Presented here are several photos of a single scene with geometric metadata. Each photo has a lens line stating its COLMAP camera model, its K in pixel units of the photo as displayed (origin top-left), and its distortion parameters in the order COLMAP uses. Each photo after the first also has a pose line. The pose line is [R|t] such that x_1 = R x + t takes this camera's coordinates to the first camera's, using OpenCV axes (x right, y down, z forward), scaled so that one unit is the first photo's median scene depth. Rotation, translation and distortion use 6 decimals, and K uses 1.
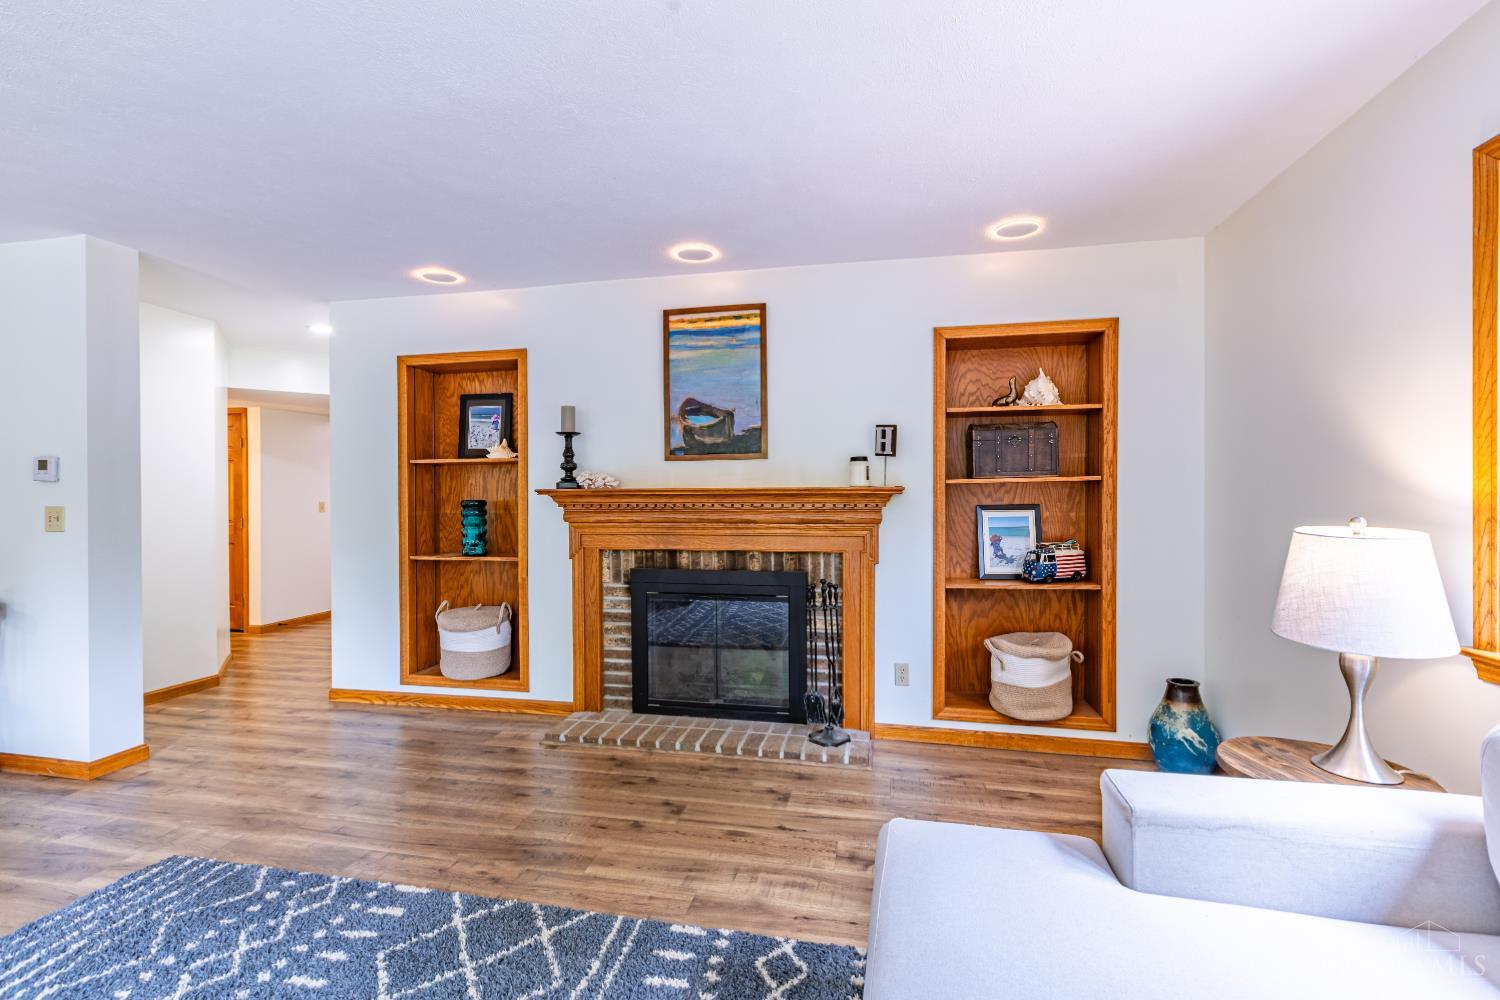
lens RADIAL K [[674.4, 0, 756.1], [0, 674.4, 498.8], [0, 0, 1]] dist [-0.000793, 0.000421]
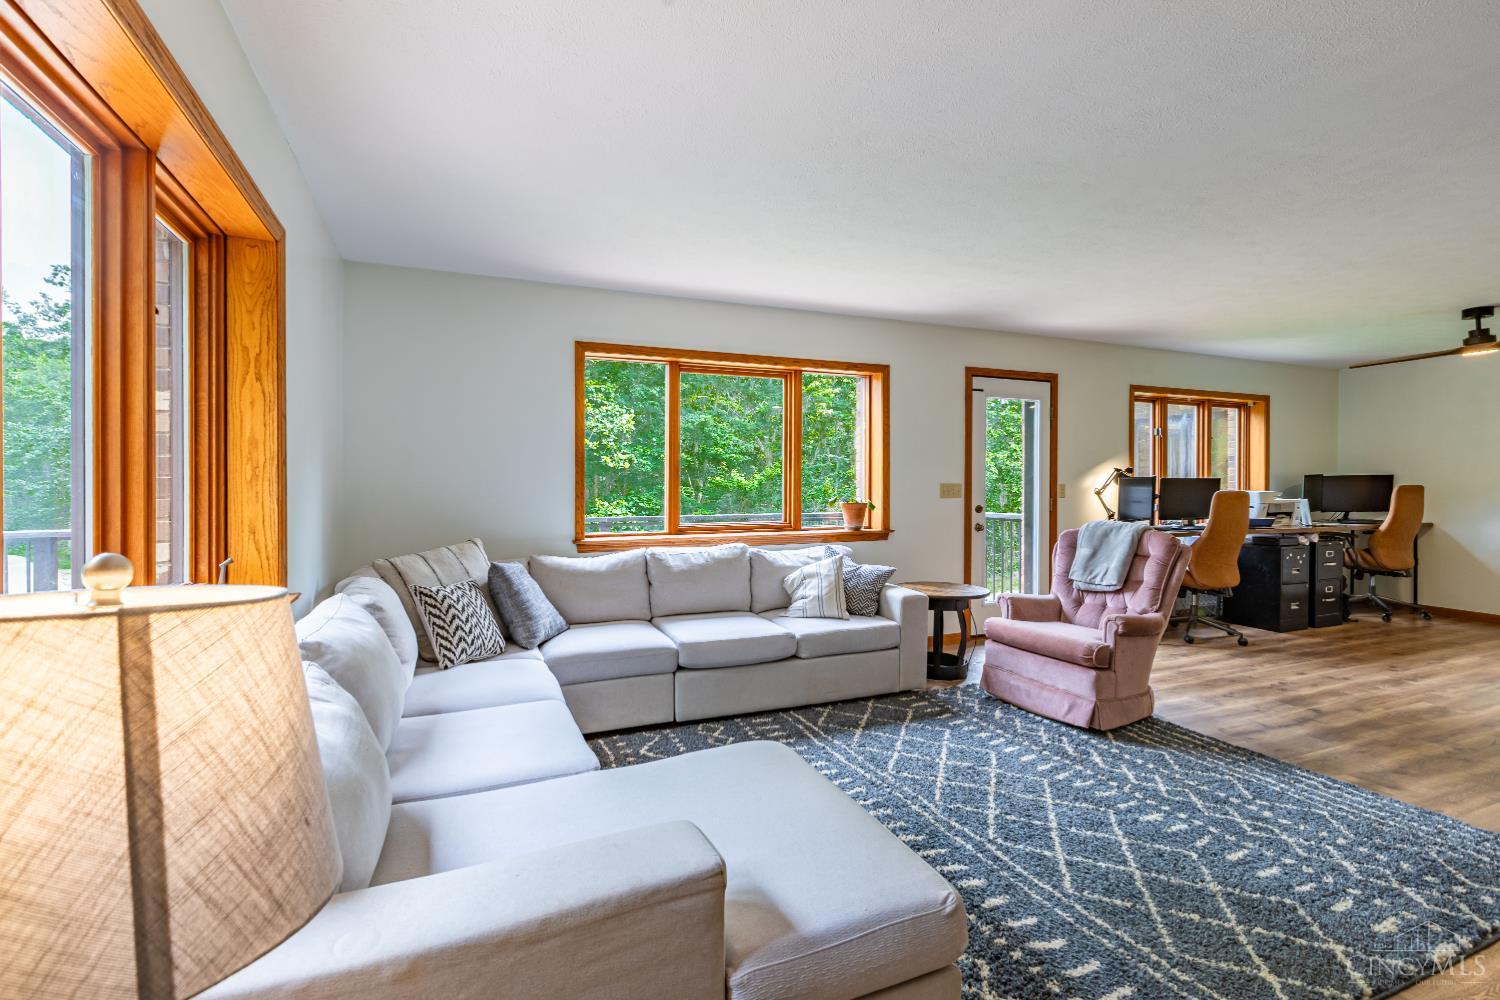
lens RADIAL K [[674.4, 0, 756.1], [0, 674.4, 498.8], [0, 0, 1]] dist [-0.000793, 0.000421]
pose [[-0.825764, 0.010596, -0.563916, 0.737138], [0.003104, 0.999894, 0.014243, 0.003182], [0.564007, 0.010011, -0.825710, 1.344406]]
